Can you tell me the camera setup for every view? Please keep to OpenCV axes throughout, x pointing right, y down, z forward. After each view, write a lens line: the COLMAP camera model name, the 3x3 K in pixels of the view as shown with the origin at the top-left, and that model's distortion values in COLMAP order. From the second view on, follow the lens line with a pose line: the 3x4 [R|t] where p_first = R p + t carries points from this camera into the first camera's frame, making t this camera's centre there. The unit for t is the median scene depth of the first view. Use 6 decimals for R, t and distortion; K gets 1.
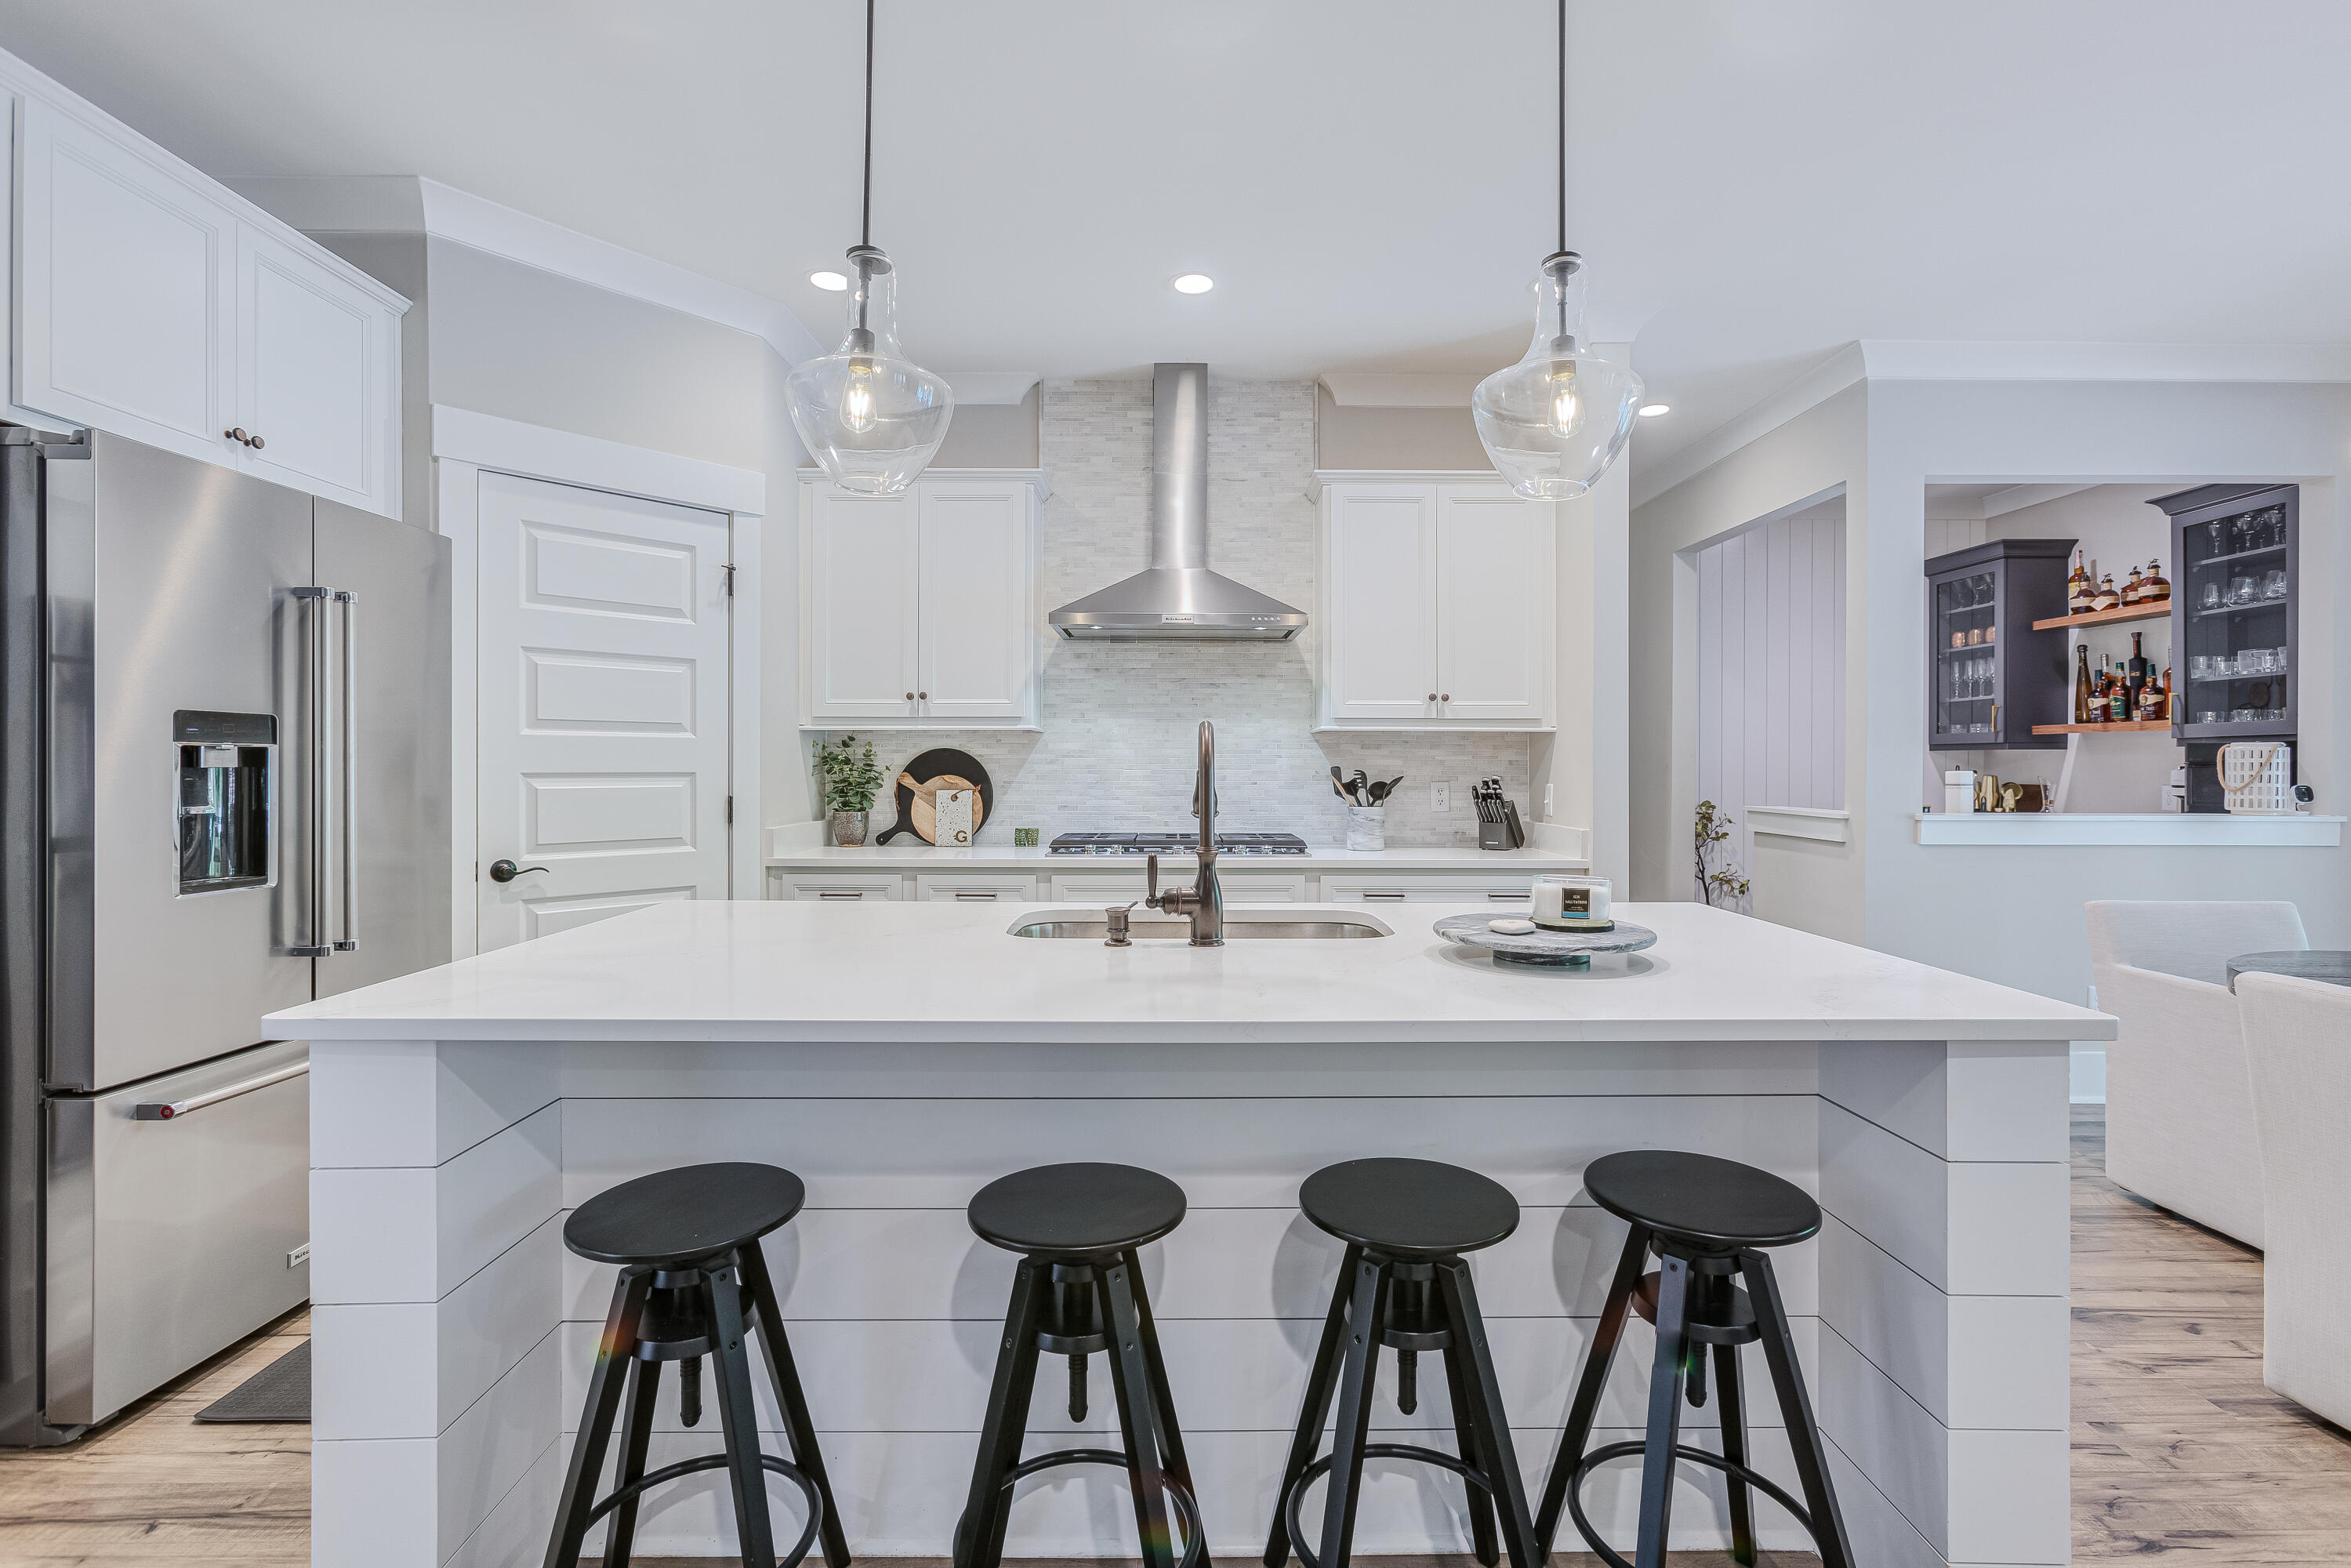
lens RADIAL K [[1049.1, 0, 1179.7], [0, 1049.1, 770.1], [0, 0, 1]] dist [-0.001306, 0.000650]
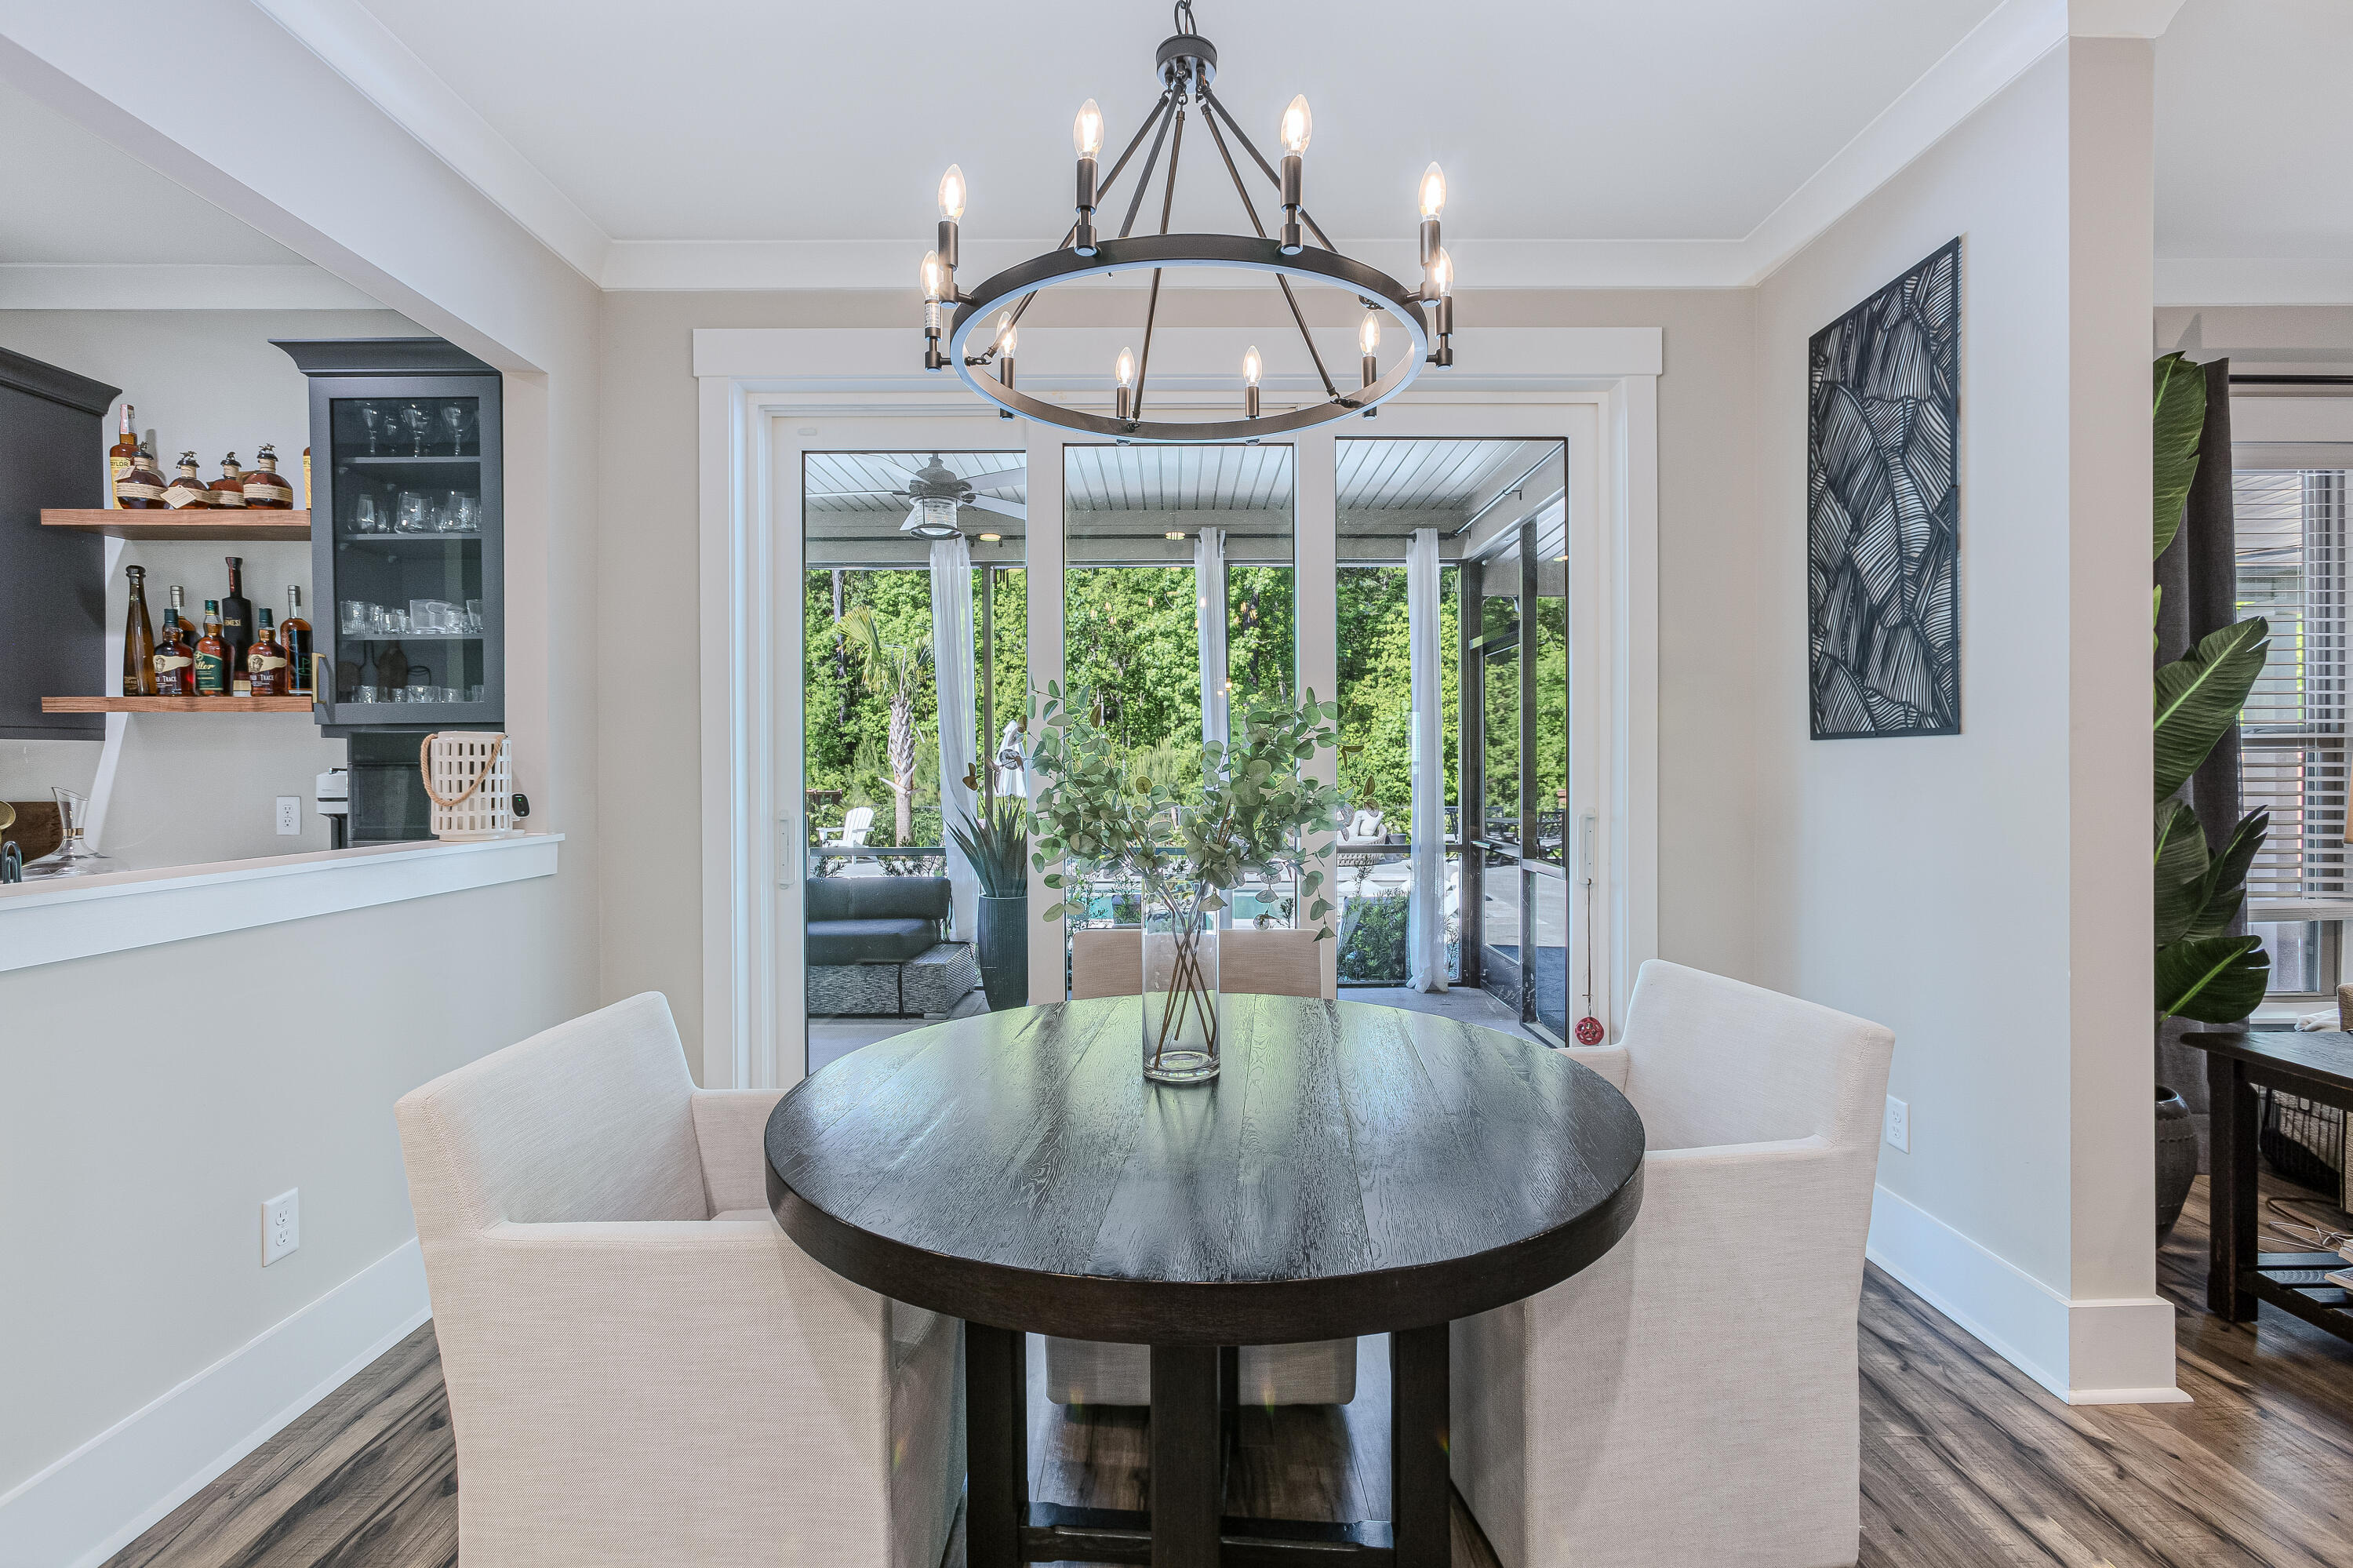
lens RADIAL K [[1050.0, 0, 1179.3], [0, 1050.0, 779.0], [0, 0, 1]] dist [-0.001306, 0.000650]
pose [[-0.003082, -0.012104, 0.999922, 0.307467], [0.007461, 0.999899, 0.012127, -0.001014], [-0.999967, 0.007498, -0.002991, 0.481675]]
